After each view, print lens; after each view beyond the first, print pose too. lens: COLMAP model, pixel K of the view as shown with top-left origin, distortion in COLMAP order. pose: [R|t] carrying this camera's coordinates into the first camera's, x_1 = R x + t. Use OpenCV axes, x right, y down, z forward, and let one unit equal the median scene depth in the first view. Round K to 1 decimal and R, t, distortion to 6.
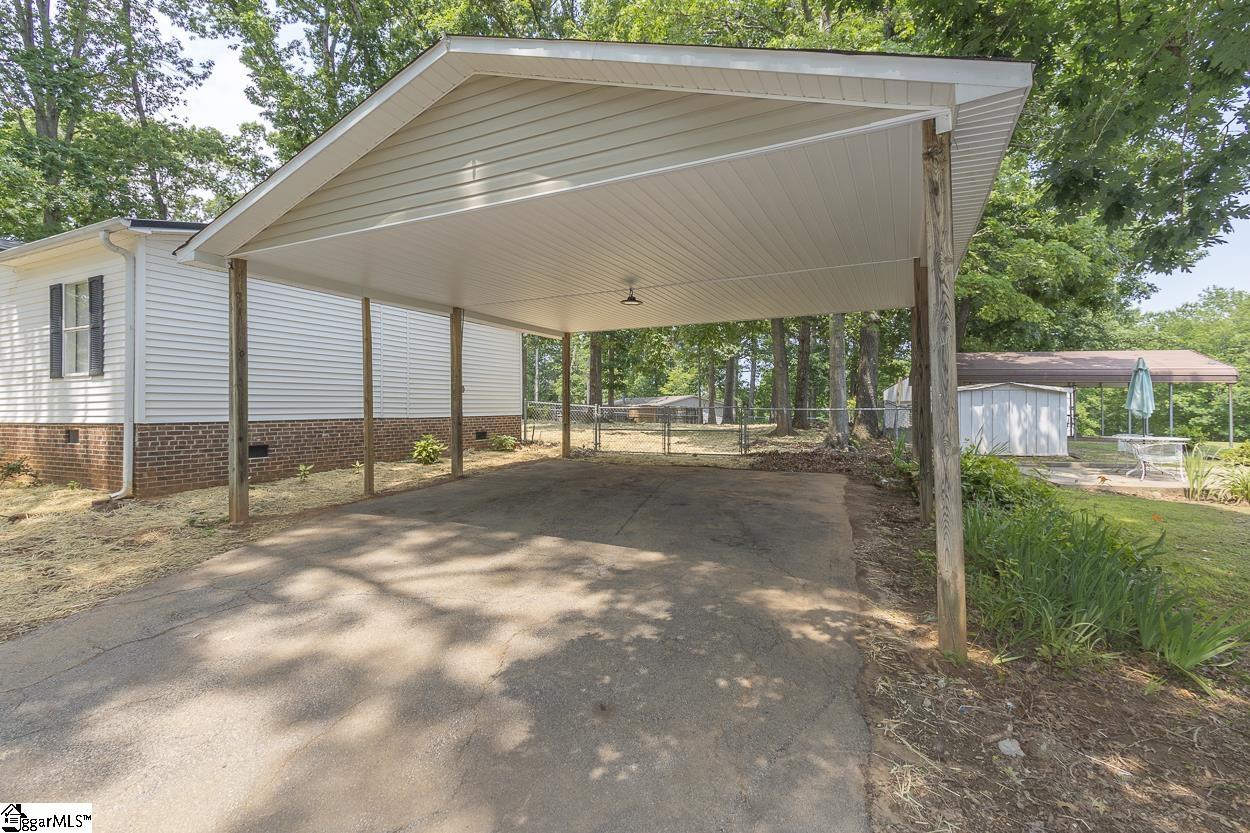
lens RADIAL K [[571.8, 0, 626.5], [0, 571.8, 411.9], [0, 0, 1]] dist [0.001244, 0.000009]
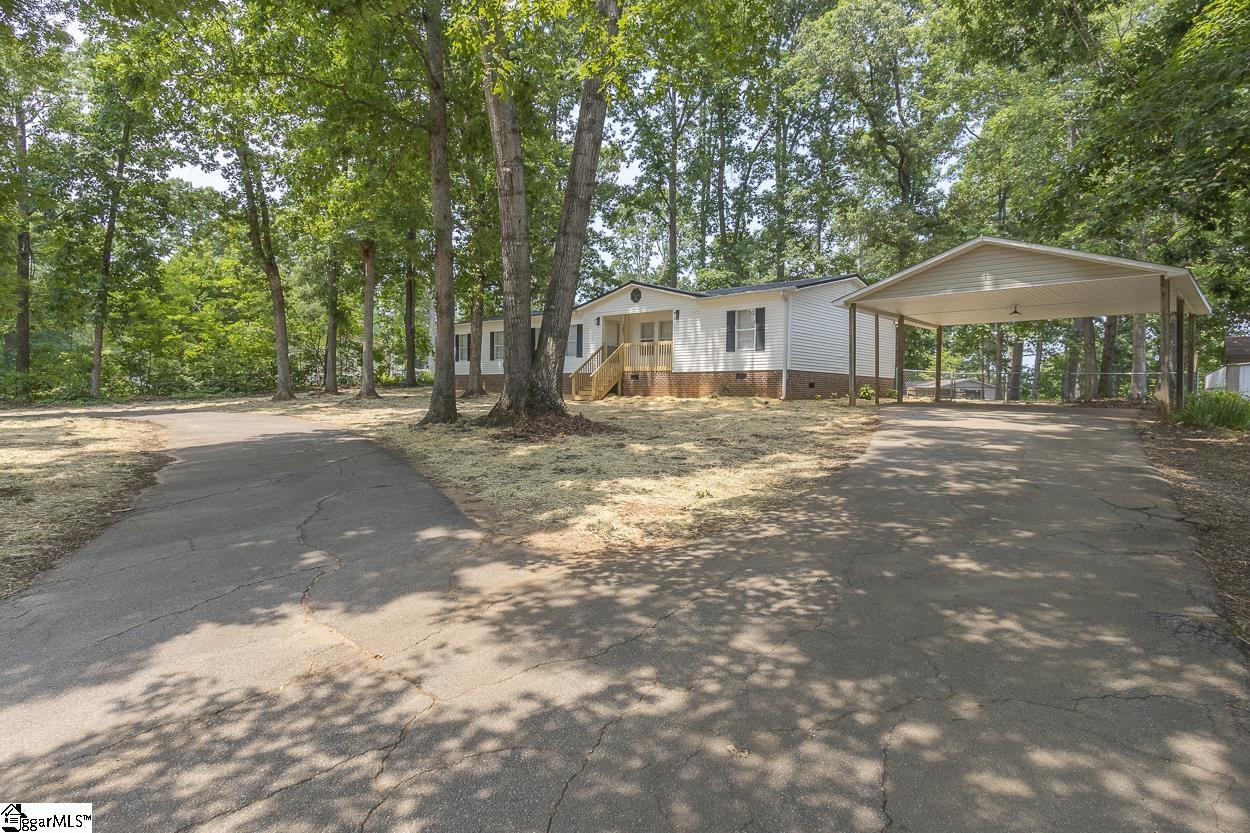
lens RADIAL K [[657.3, 0, 625.3], [0, 657.3, 410.9], [0, 0, 1]] dist [-0.001868, -0.000425]
pose [[0.947555, 0.029170, -0.318260, -0.549223], [-0.025895, 0.999559, 0.014517, 0.153152], [0.318543, -0.005514, 0.947892, -1.642140]]
